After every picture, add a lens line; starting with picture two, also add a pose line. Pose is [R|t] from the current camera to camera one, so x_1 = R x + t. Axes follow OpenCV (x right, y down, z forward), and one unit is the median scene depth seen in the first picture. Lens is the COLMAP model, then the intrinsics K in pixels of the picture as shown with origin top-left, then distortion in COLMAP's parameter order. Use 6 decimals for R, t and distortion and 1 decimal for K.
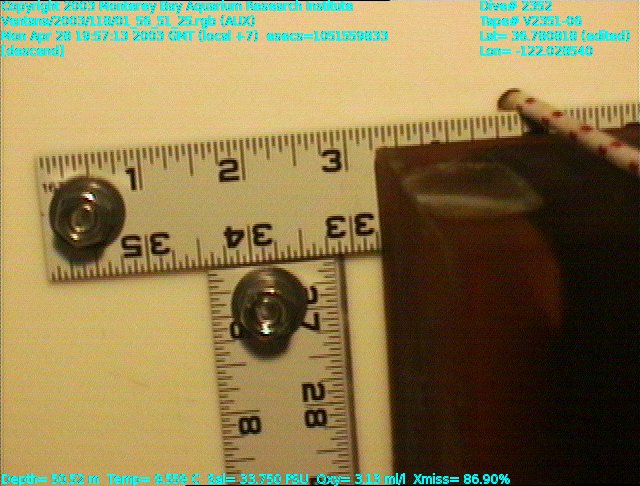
lens RADIAL K [[484.2, 0, 319.5], [0, 484.2, 240.5], [0, 0, 1]] dist [-0.009568, 0.003625]
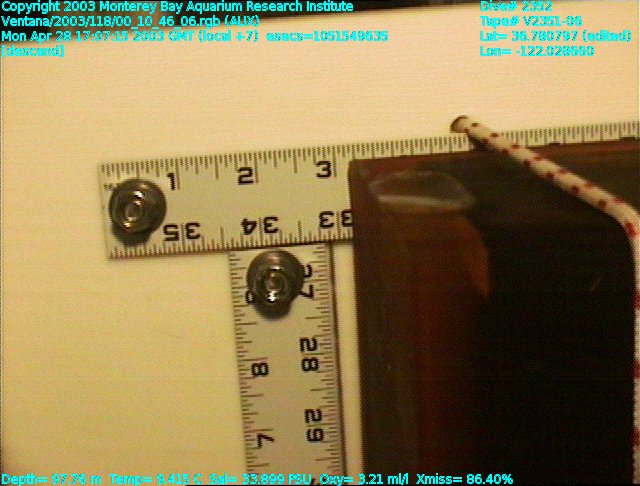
lens RADIAL K [[520.2, 0, 318.7], [0, 520.2, 244.7], [0, 0, 1]] dist [0.005671, 0.004966]
pose [[0.999940, 0.010770, 0.002134, 0.009693], [-0.010783, 0.999924, 0.005955, 0.031523], [-0.002070, -0.005978, 0.999980, -0.406214]]
